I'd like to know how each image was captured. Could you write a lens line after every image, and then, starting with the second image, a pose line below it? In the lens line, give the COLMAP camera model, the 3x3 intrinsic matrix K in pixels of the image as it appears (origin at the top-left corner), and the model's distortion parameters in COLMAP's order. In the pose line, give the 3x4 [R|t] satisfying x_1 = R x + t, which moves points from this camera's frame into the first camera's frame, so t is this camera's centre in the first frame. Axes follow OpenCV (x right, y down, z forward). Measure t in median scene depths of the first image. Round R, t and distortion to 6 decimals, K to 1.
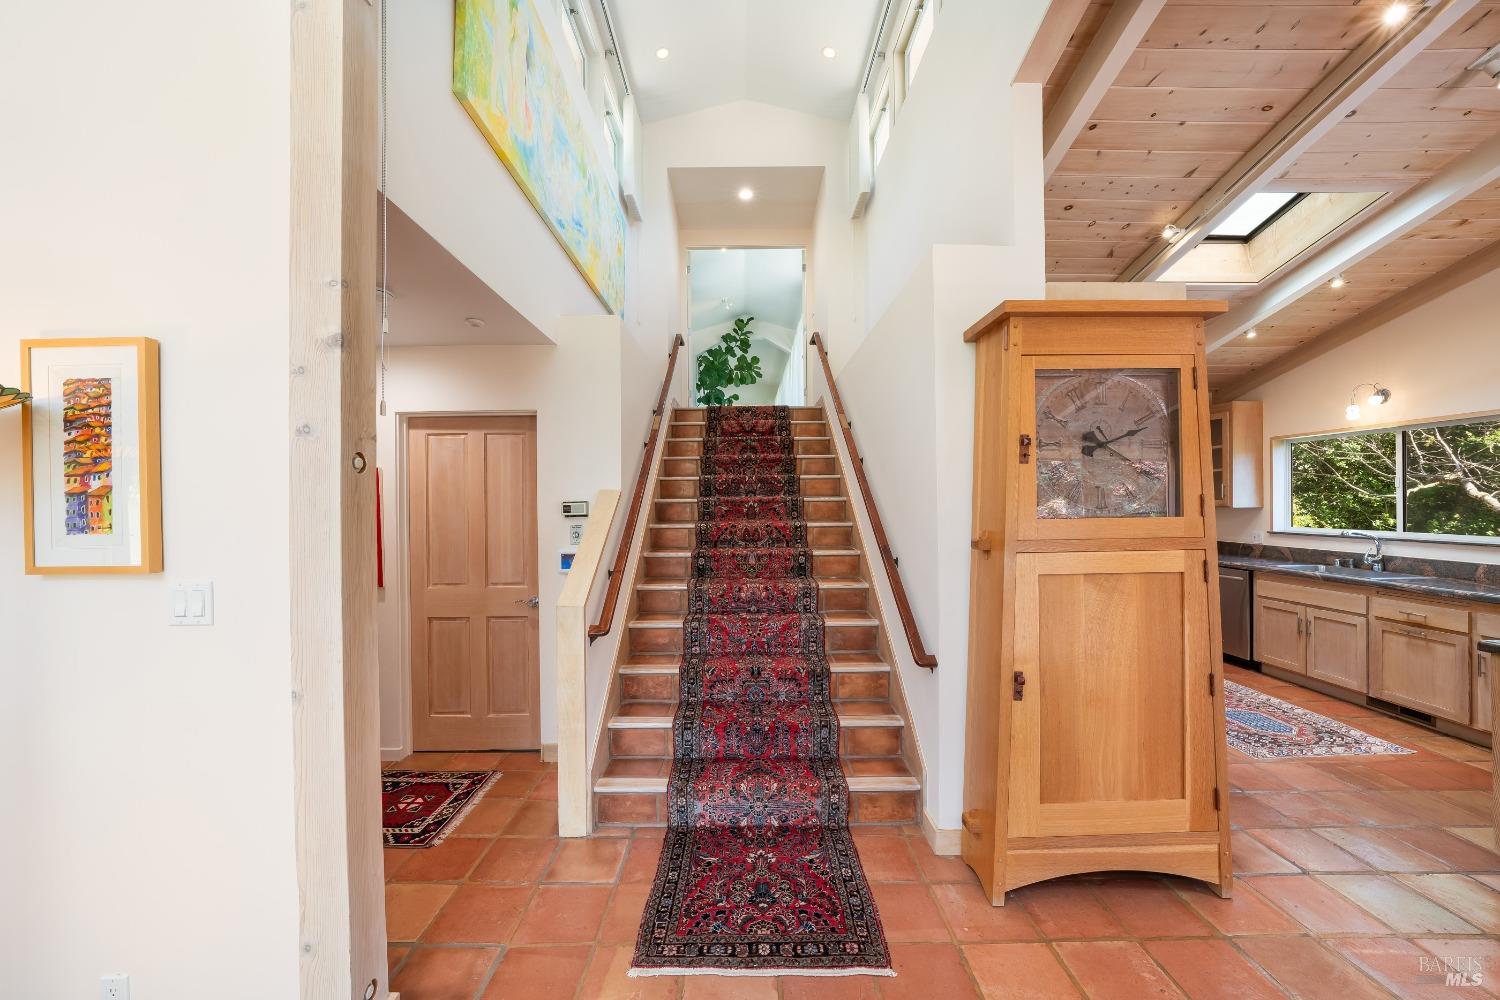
lens RADIAL K [[536.6, 0, 748.3], [0, 536.6, 501.3], [0, 0, 1]] dist [-0.009611, 0.000251]
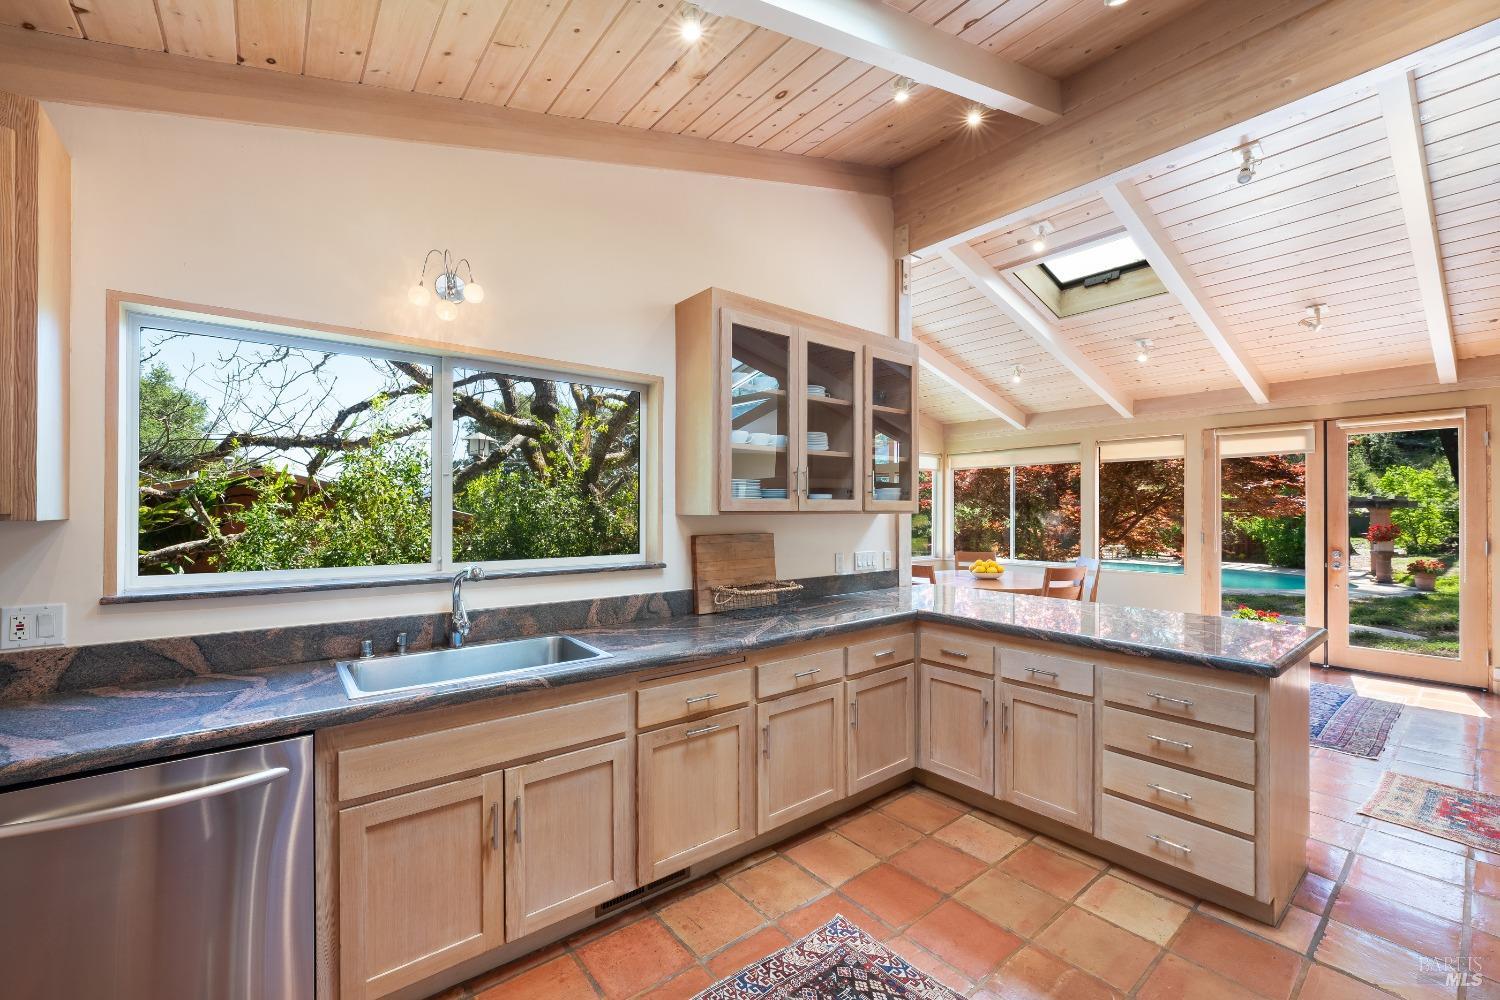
lens RADIAL K [[609.2, 0, 752.6], [0, 609.2, 507.0], [0, 0, 1]] dist [-0.012525, 0.003509]
pose [[-0.619464, 0.006688, 0.784997, 0.652907], [0.002481, 0.999975, -0.006563, 0.009013], [-0.785022, -0.002118, -0.619465, 1.268660]]
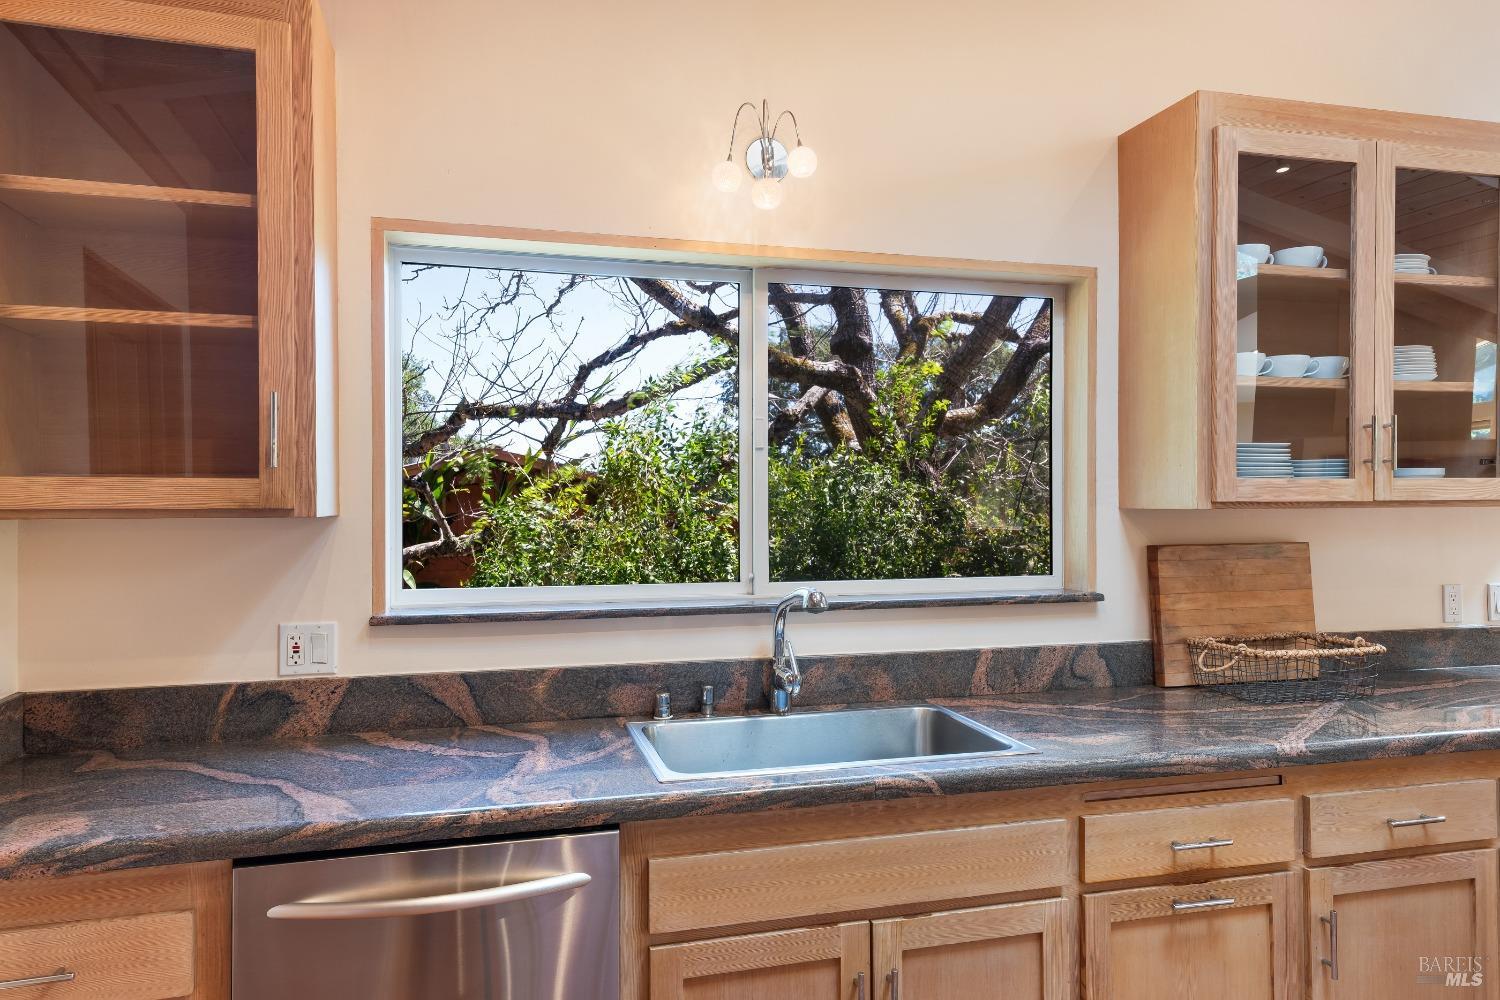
lens RADIAL K [[976.4, 0, 749.0], [0, 976.4, 503.1], [0, 0, 1]] dist [0.023263, 0.003535]
pose [[-0.254208, 0.002842, 0.967145, 0.706202], [0.005856, 0.999982, -0.001400, 0.009175], [-0.967132, 0.005308, -0.254220, 1.305559]]
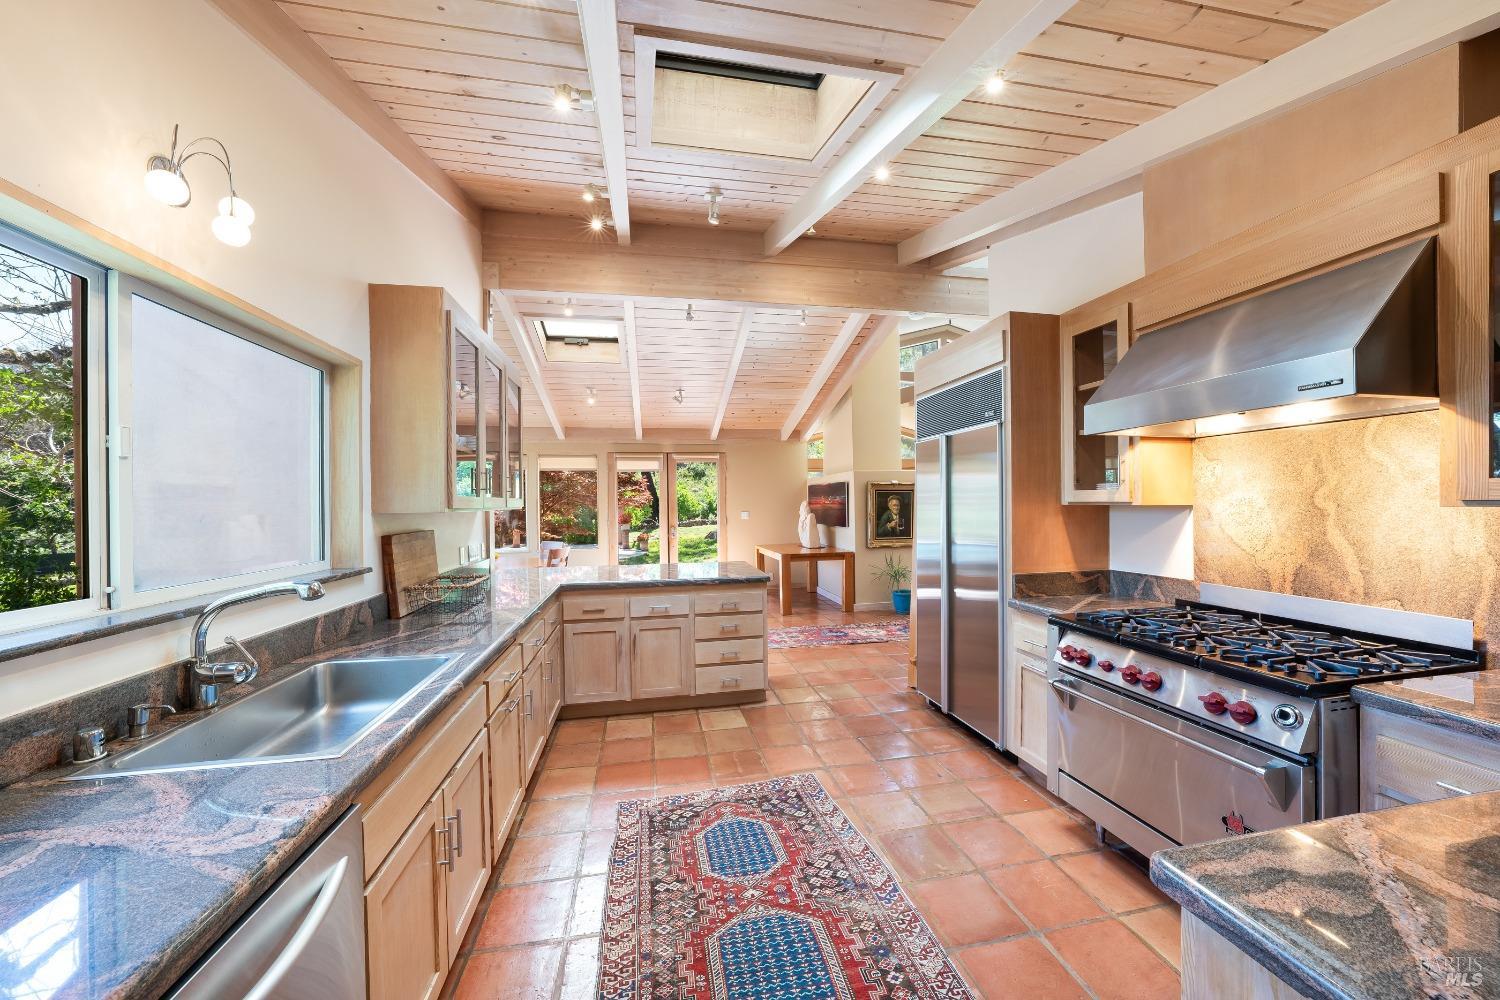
lens RADIAL K [[536.6, 0, 743.3], [0, 536.6, 503.1], [0, 0, 1]] dist [-0.009611, 0.000251]
pose [[-0.983477, 0.017100, -0.180224, 1.018789], [0.017160, 0.999852, 0.001225, 0.007978], [0.180218, -0.001888, -0.983625, 1.562978]]
